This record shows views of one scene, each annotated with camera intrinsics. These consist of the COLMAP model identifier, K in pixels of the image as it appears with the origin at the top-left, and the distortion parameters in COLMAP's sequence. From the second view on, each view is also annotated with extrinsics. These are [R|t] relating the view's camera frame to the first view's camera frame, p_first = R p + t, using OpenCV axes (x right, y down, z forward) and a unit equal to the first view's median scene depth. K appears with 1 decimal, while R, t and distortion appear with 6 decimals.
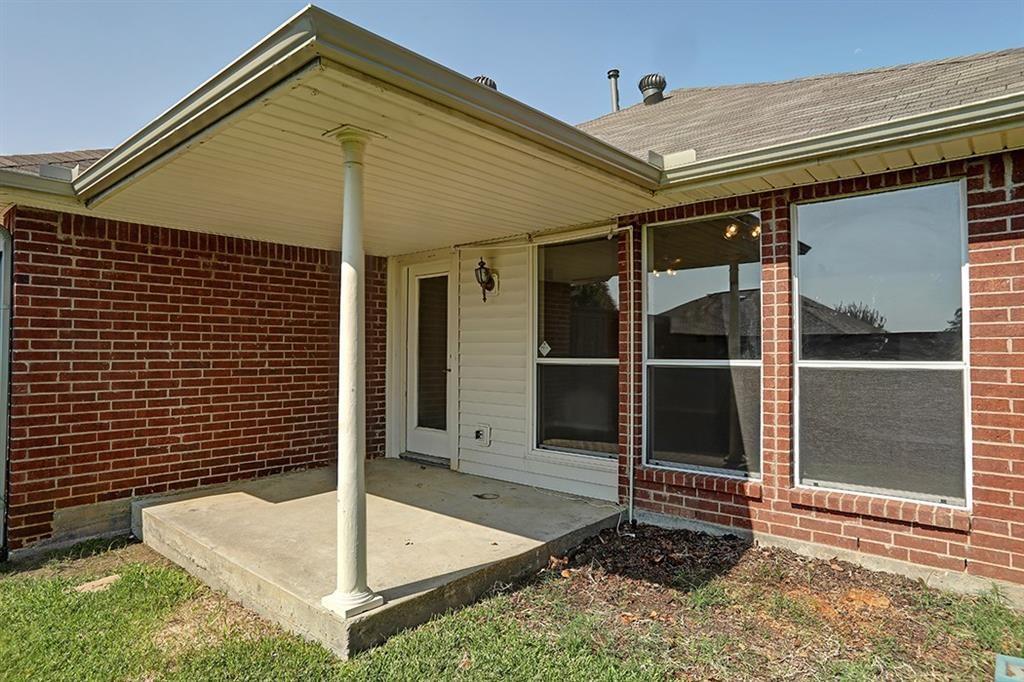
lens RADIAL K [[584.4, 0, 513.3], [0, 584.4, 335.3], [0, 0, 1]] dist [-0.075218, 0.052242]
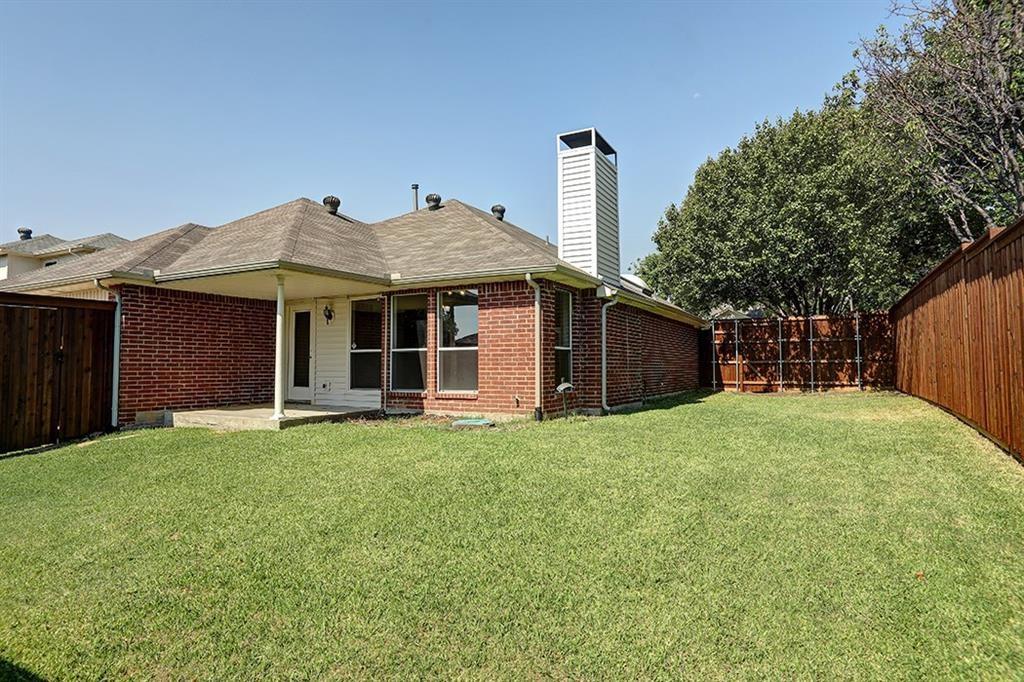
lens RADIAL K [[591.9, 0, 505.4], [0, 591.9, 334.7], [0, 0, 1]] dist [-0.076639, 0.050963]
pose [[0.977562, 0.007630, 0.210508, 0.171970], [-0.001200, 0.999529, -0.030660, 0.057039], [-0.210643, 0.029720, 0.977111, -1.606817]]
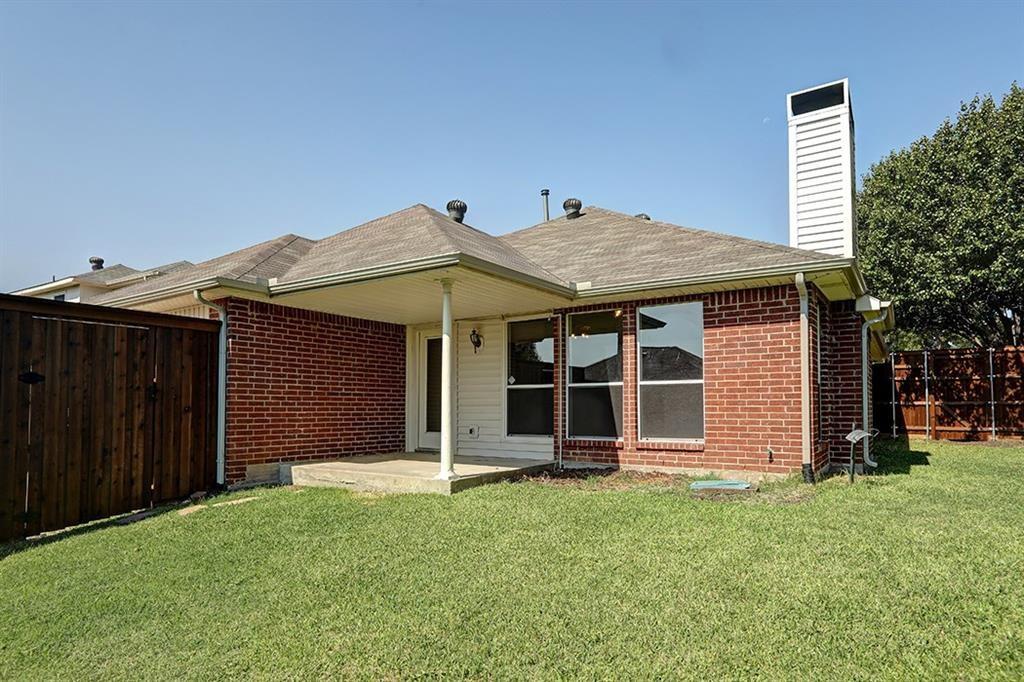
lens RADIAL K [[596.9, 0, 506.2], [0, 596.9, 383.4], [0, 0, 1]] dist [-0.012353, 0.002177]
pose [[0.992182, 0.004584, 0.124714, -0.221928], [-0.002292, 0.999826, -0.018515, 0.078339], [-0.124777, 0.018084, 0.992020, -0.937996]]
